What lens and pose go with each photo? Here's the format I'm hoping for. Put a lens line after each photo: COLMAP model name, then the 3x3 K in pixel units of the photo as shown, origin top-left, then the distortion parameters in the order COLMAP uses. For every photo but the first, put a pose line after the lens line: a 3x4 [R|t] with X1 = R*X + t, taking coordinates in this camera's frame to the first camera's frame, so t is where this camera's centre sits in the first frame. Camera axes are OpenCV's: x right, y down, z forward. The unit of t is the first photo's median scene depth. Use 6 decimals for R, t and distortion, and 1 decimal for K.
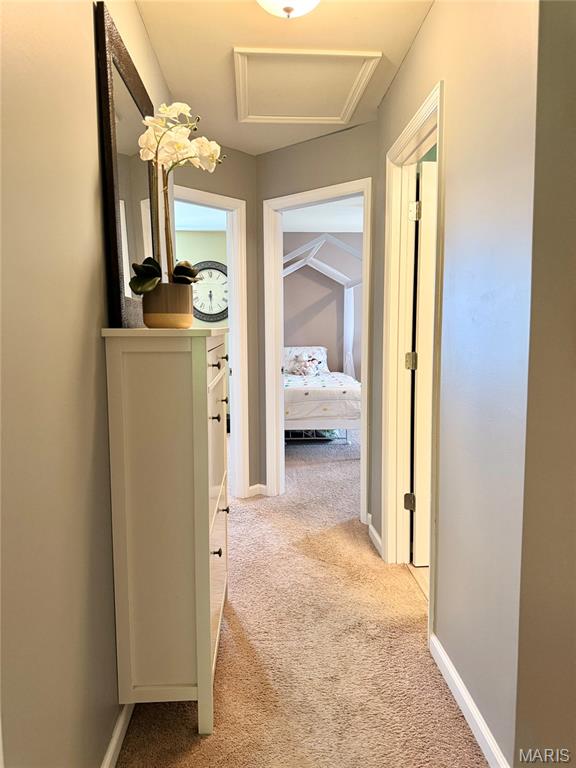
lens RADIAL K [[546.0, 0, 288.0], [0, 546.0, 383.6], [0, 0, 1]] dist [0.000689, -0.002389]
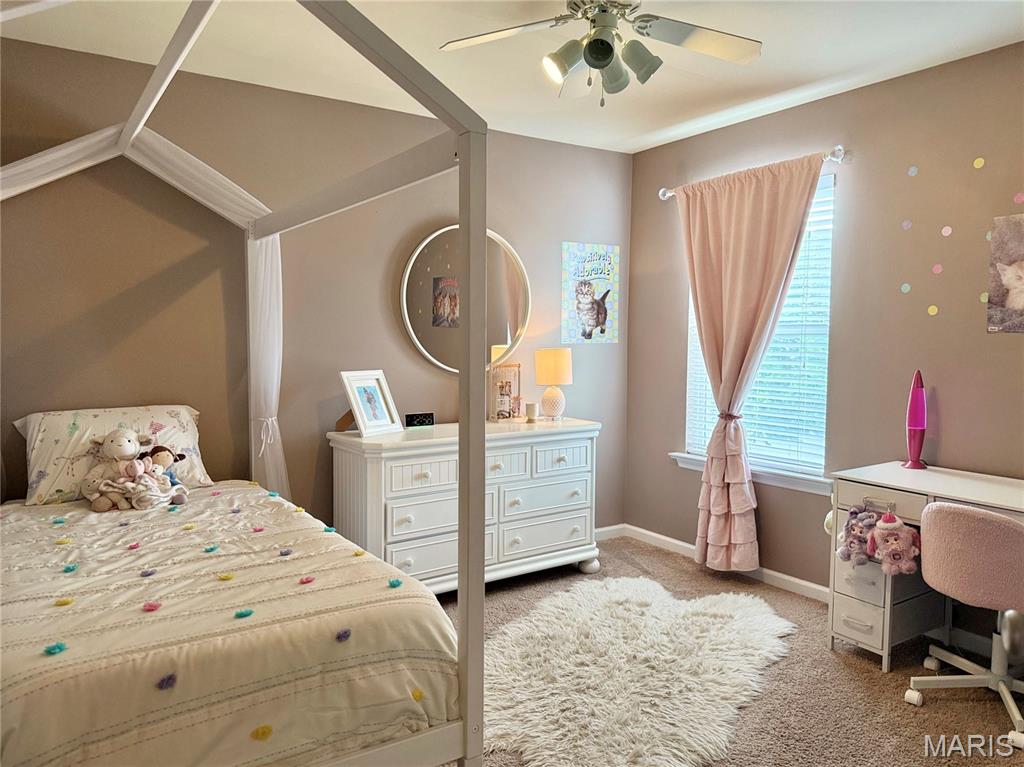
lens RADIAL K [[728.0, 0, 507.2], [0, 728.0, 385.2], [0, 0, 1]] dist [0.000689, -0.002389]
pose [[0.858634, -0.027775, 0.511837, 0.005171], [0.046184, 0.998662, -0.023283, -0.061880], [-0.510505, 0.043631, 0.858767, 0.524259]]
